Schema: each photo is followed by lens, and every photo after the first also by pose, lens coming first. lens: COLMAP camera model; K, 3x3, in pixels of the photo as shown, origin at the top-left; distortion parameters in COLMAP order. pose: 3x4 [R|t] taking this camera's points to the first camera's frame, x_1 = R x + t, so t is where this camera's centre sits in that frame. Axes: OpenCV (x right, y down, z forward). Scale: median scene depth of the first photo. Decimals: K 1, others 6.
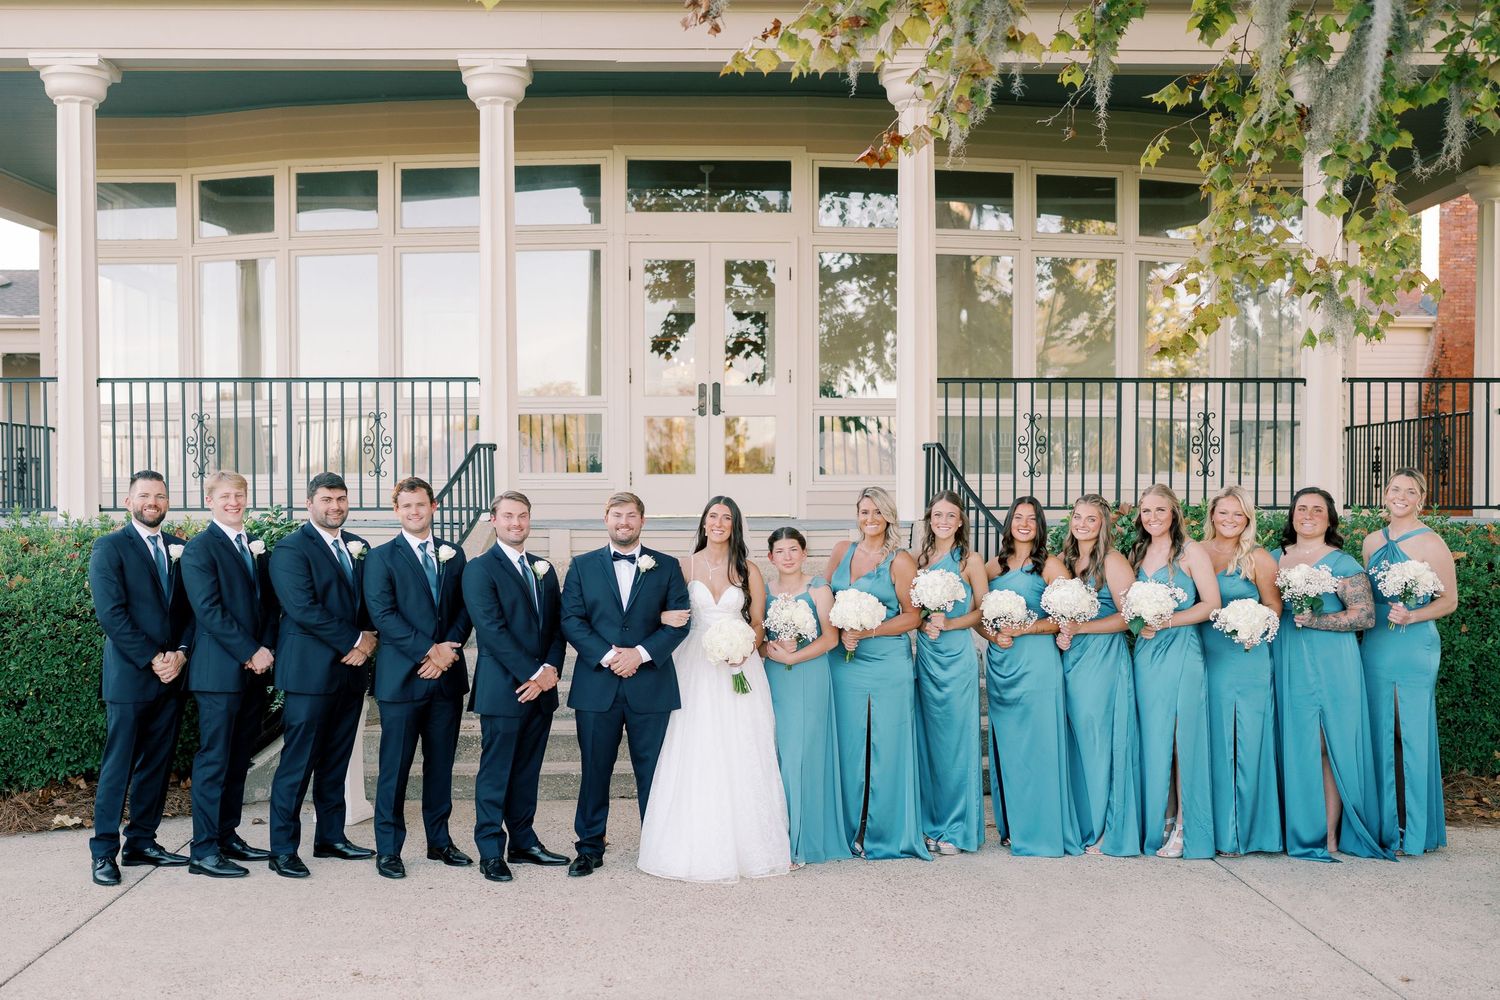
lens RADIAL K [[1527.0, 0, 750.0], [0, 1527.0, 500.0], [0, 0, 1]] dist [-0.010346, 0.013125]
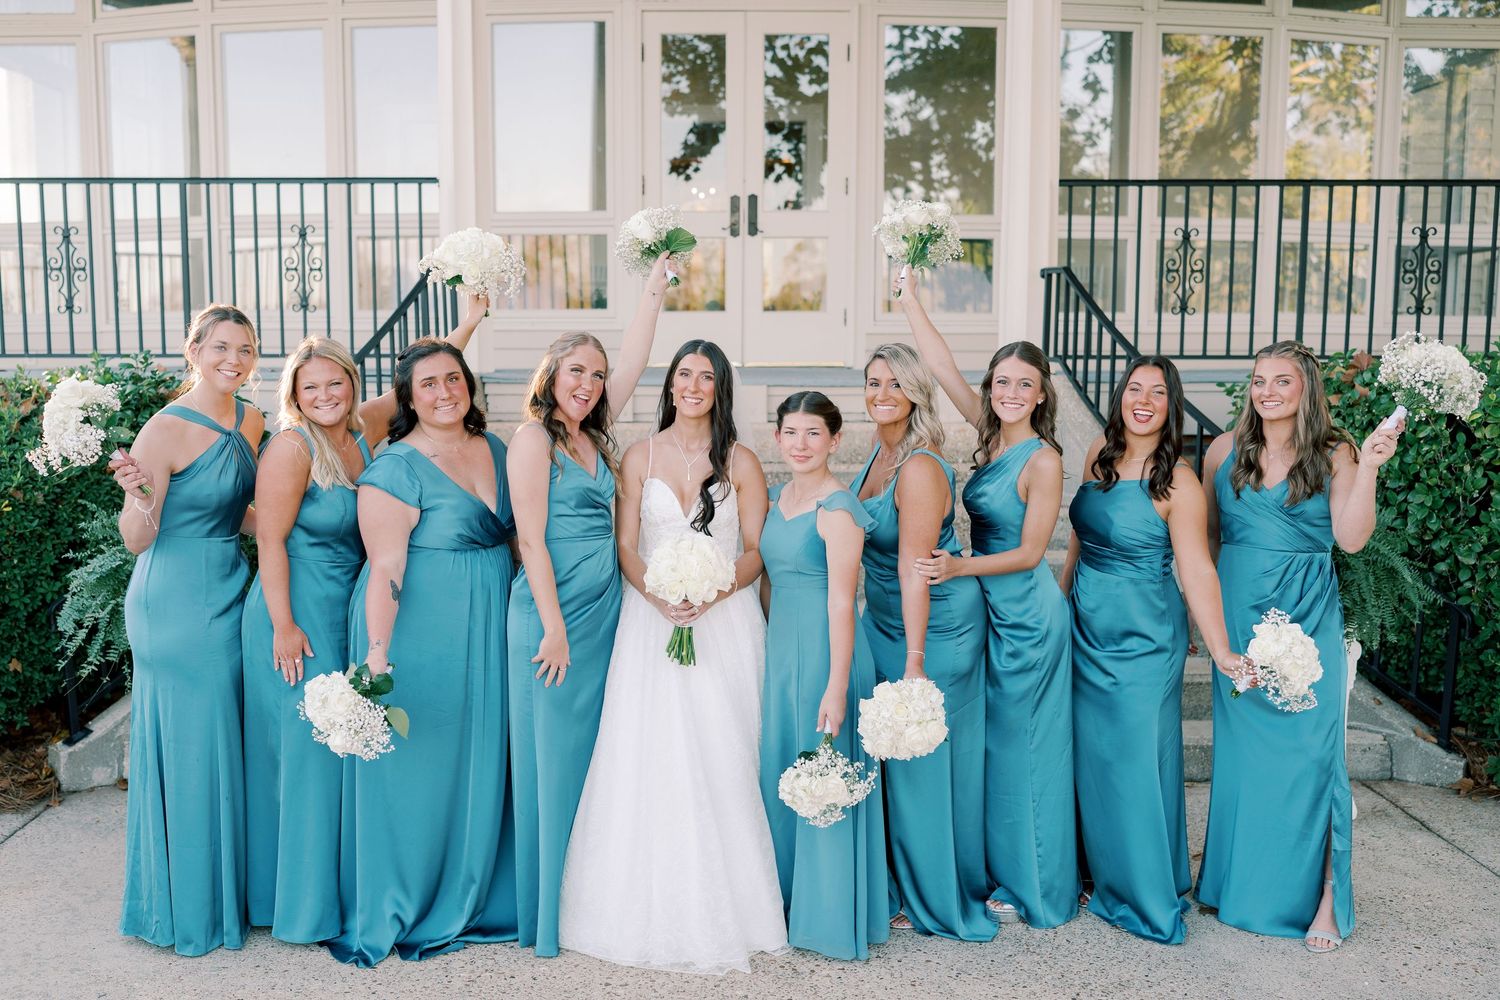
lens RADIAL K [[1551.7, 0, 728.6], [0, 1551.7, 496.8], [0, 0, 1]] dist [0.002161, 0.007279]
pose [[0.999661, 0.005420, -0.025485, -0.015092], [-0.002873, 0.995090, 0.098935, -0.000975], [0.025896, -0.098828, 0.994768, 0.216984]]
